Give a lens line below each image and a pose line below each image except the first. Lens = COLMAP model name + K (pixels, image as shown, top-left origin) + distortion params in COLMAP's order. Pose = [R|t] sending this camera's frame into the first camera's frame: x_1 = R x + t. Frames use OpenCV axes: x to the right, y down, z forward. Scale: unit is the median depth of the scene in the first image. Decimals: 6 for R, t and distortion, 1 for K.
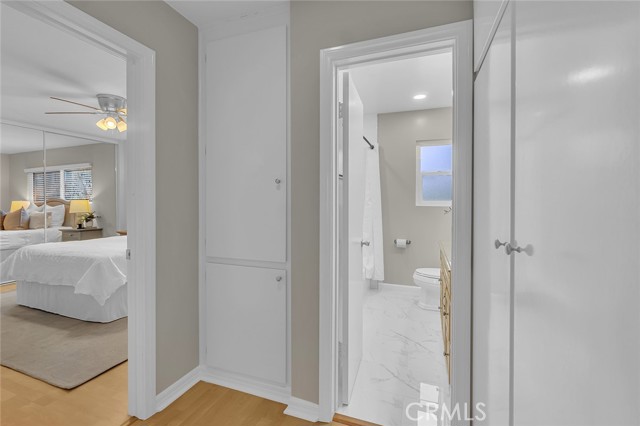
lens RADIAL K [[274.4, 0, 325.1], [0, 274.4, 203.2], [0, 0, 1]] dist [-0.002613, 0.000102]
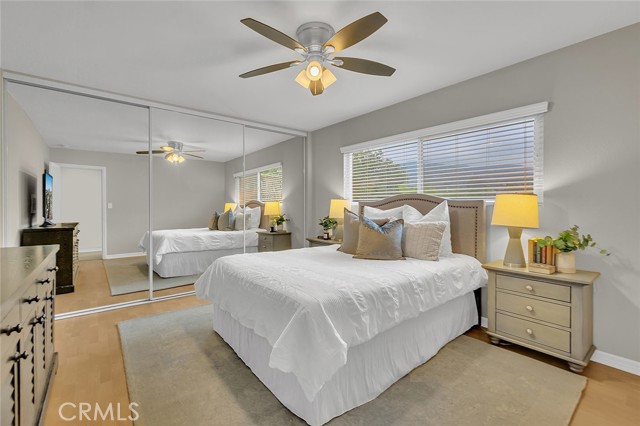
lens RADIAL K [[274.4, 0, 319.9], [0, 274.4, 210.9], [0, 0, 1]] dist [-0.002613, 0.000102]
pose [[0.851448, 0.011101, -0.524322, -0.261870], [-0.005364, 0.999908, 0.012458, 0.007847], [0.524412, -0.007795, 0.851429, 0.282326]]
